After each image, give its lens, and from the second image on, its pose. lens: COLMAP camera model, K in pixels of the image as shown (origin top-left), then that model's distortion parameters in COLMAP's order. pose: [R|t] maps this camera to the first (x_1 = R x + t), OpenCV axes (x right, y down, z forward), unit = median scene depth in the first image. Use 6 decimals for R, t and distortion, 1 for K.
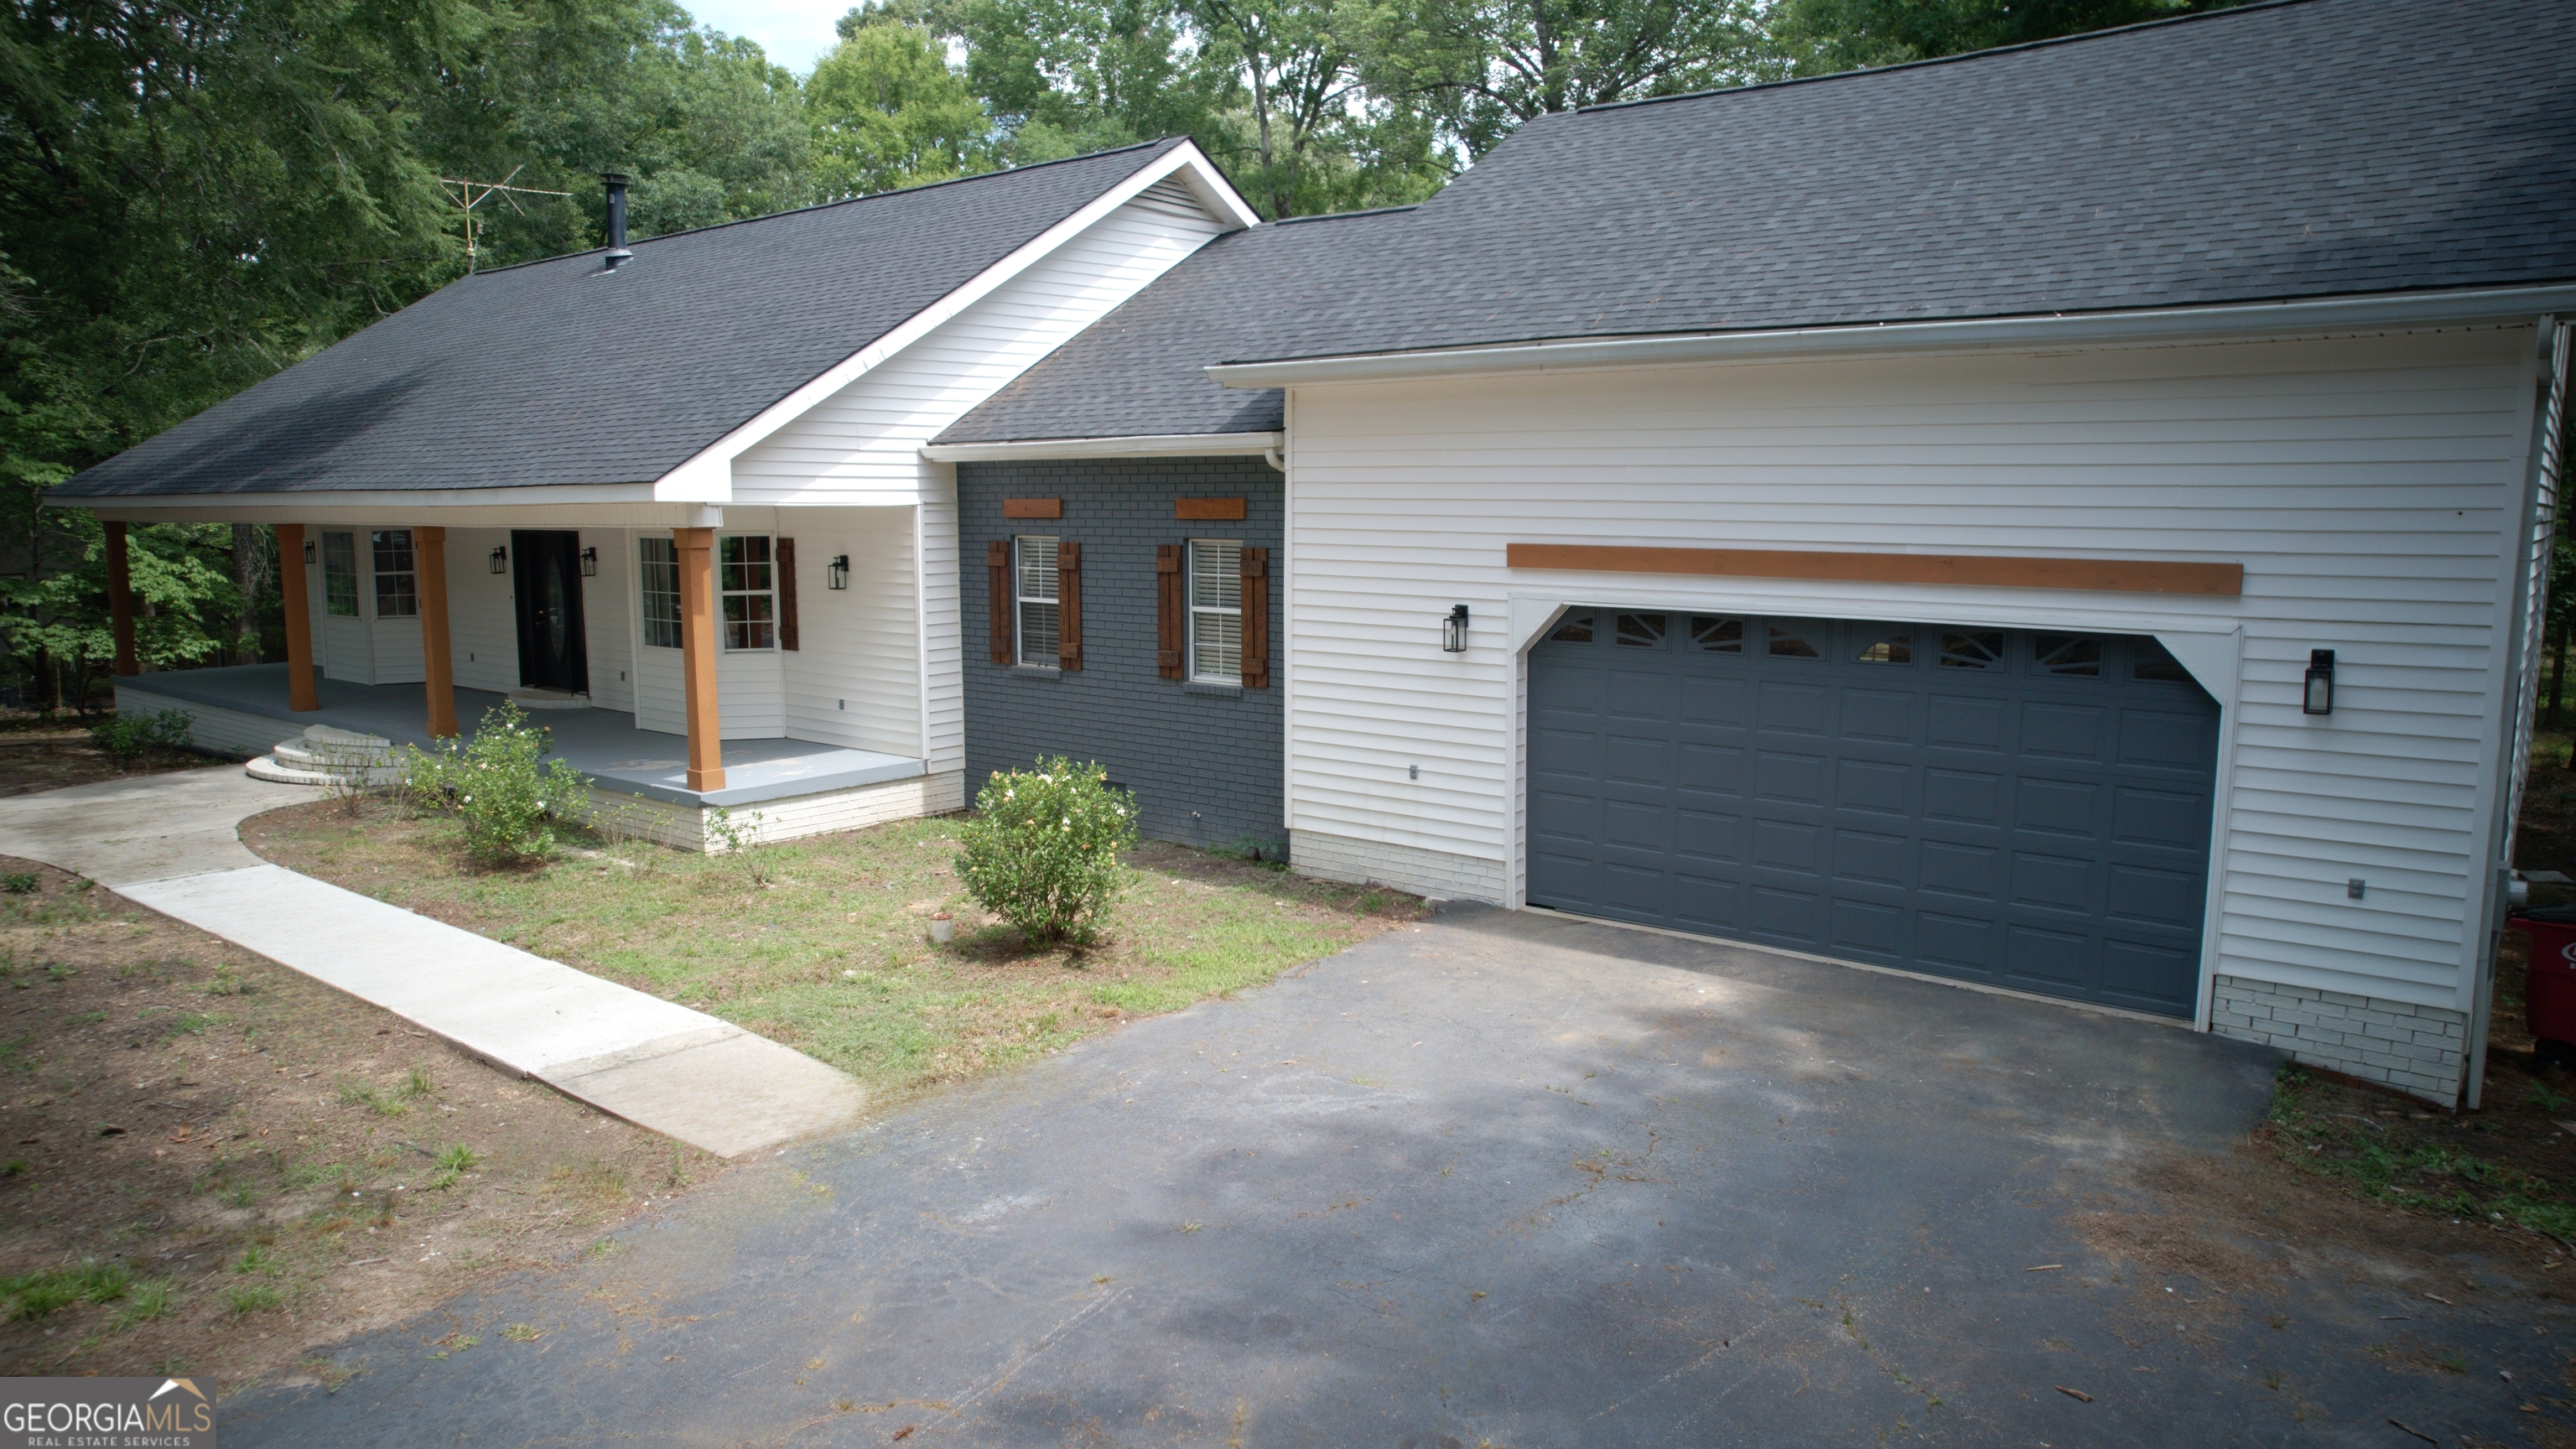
lens RADIAL K [[1687.4, 0, 1286.1], [0, 1687.4, 729.3], [0, 0, 1]] dist [-0.052921, 0.063850]
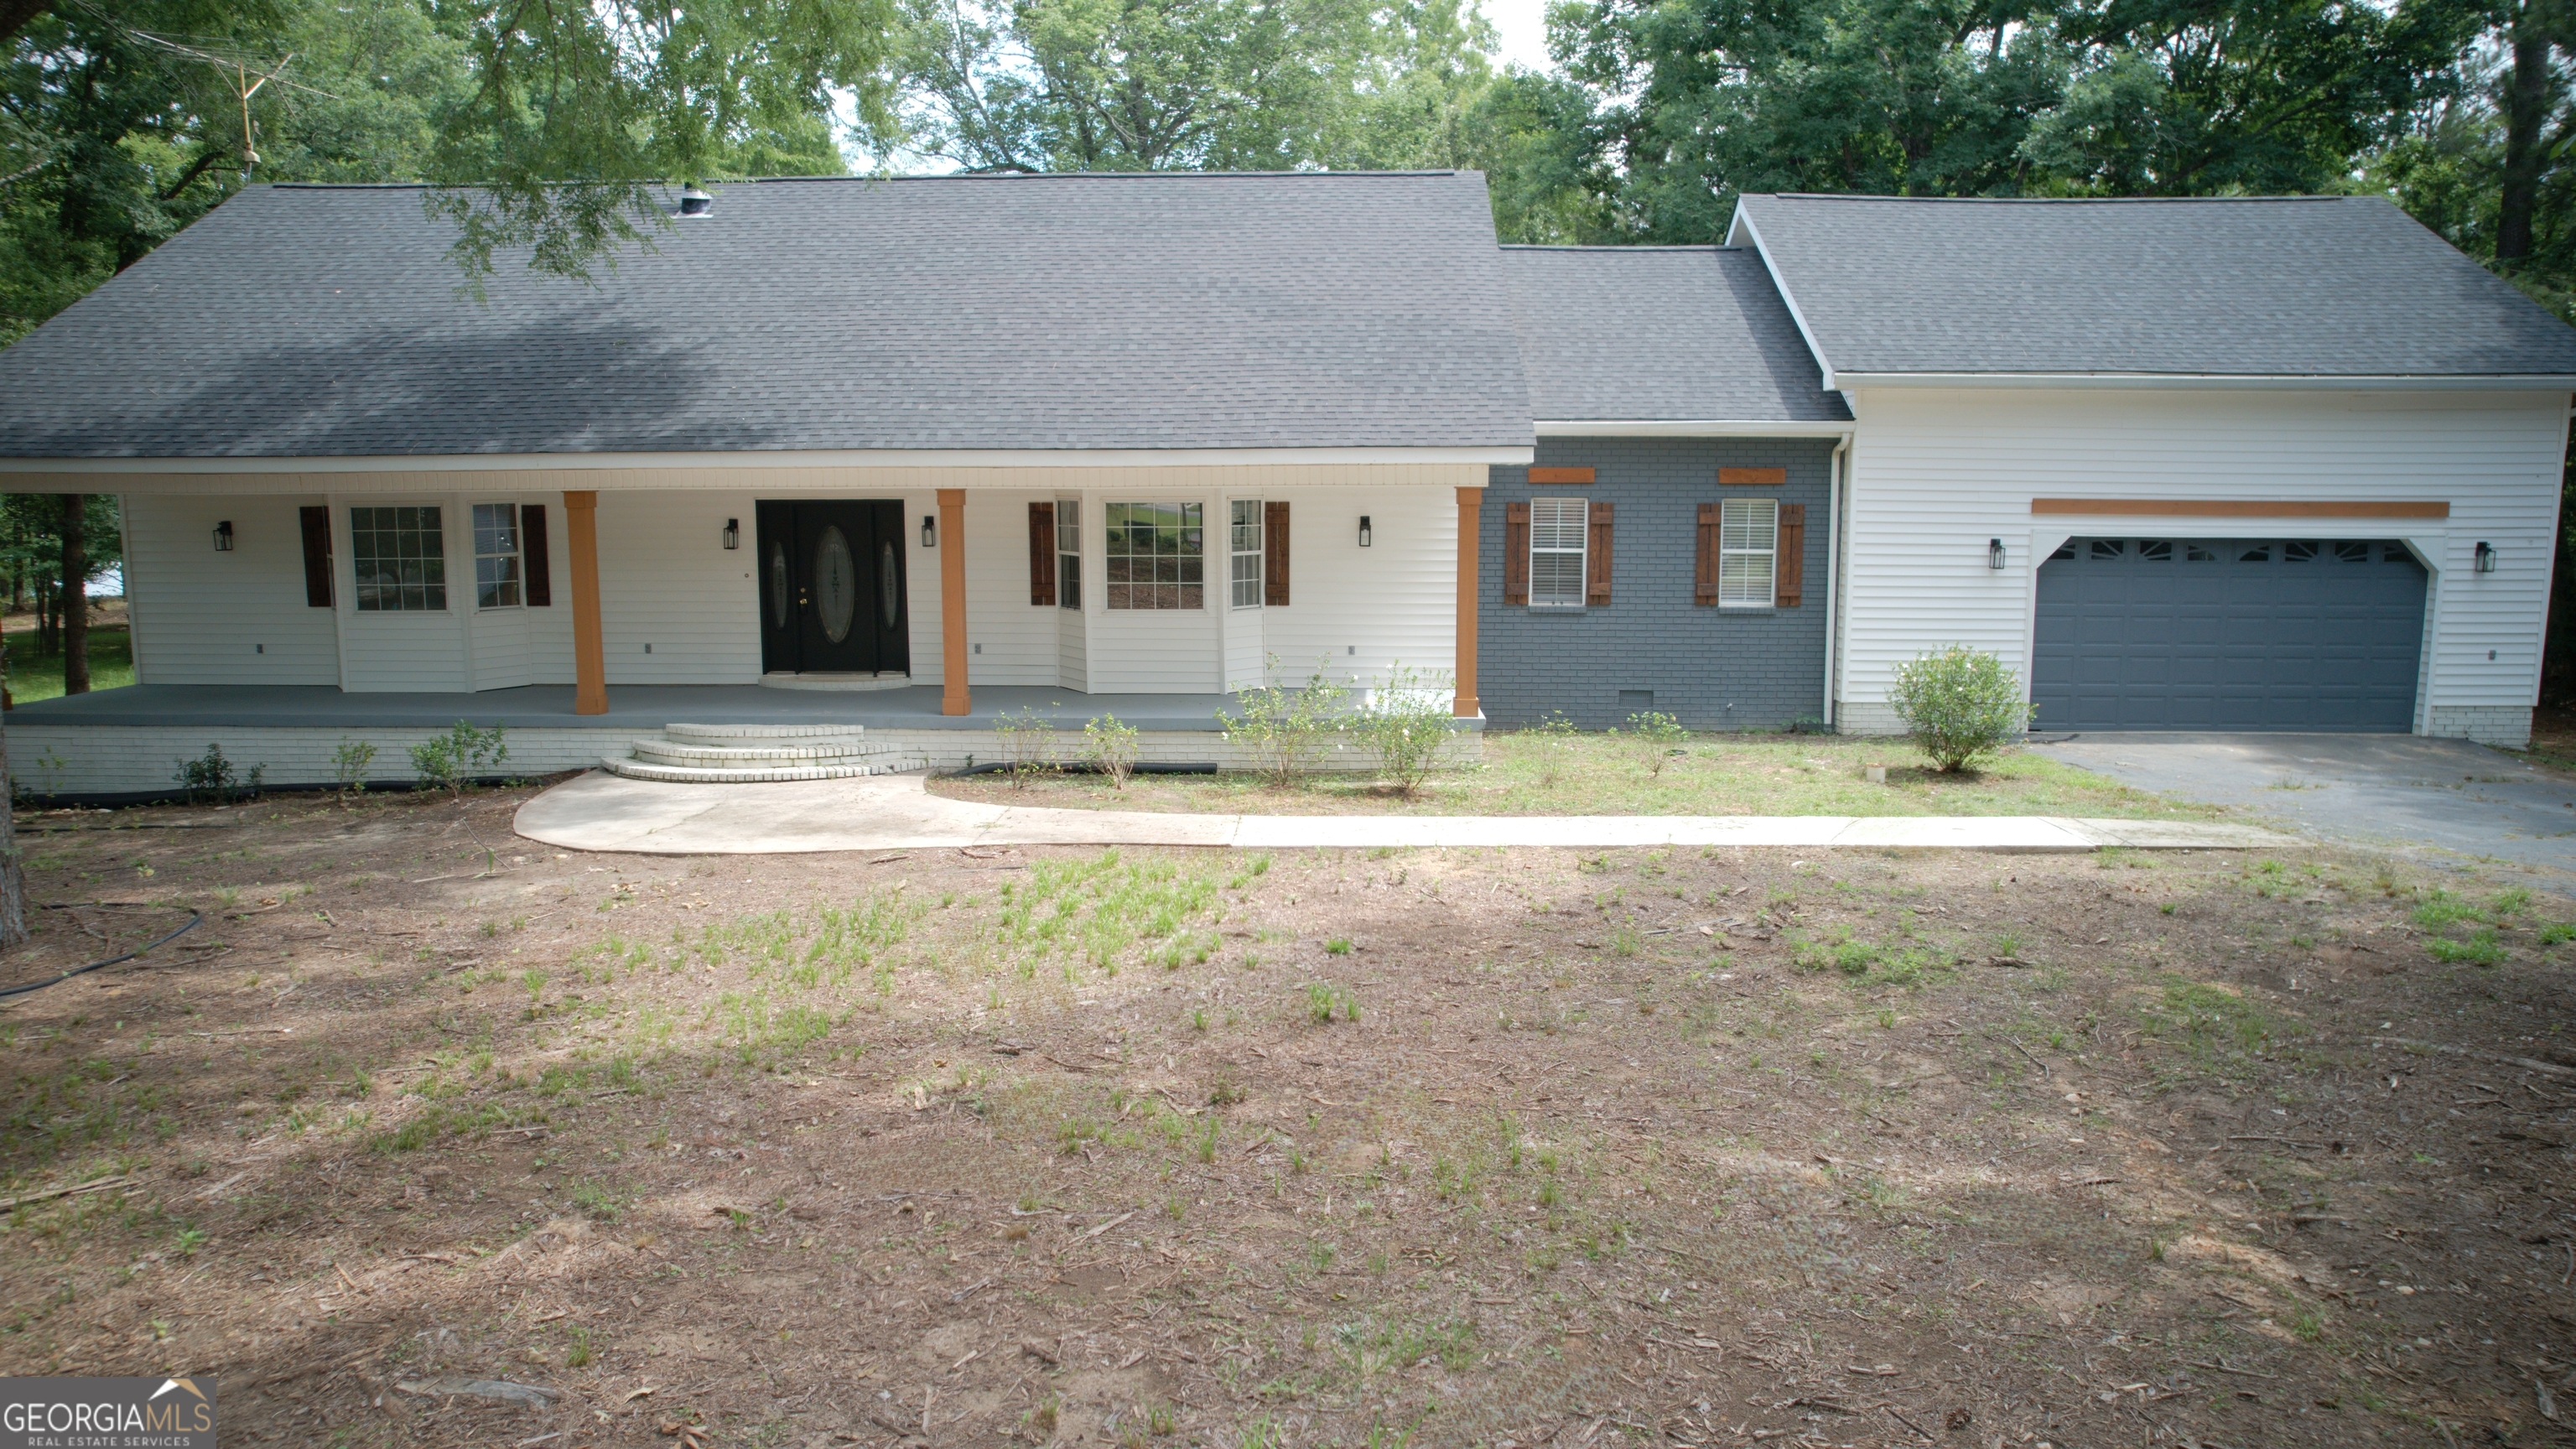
lens RADIAL K [[1687.4, 0, 1287.1], [0, 1687.4, 721.0], [0, 0, 1]] dist [-0.052921, 0.063850]
pose [[0.788879, -0.084086, 0.608769, -1.351421], [0.081995, 0.996140, 0.031337, -0.008997], [-0.609054, 0.025195, 0.792728, 0.186545]]
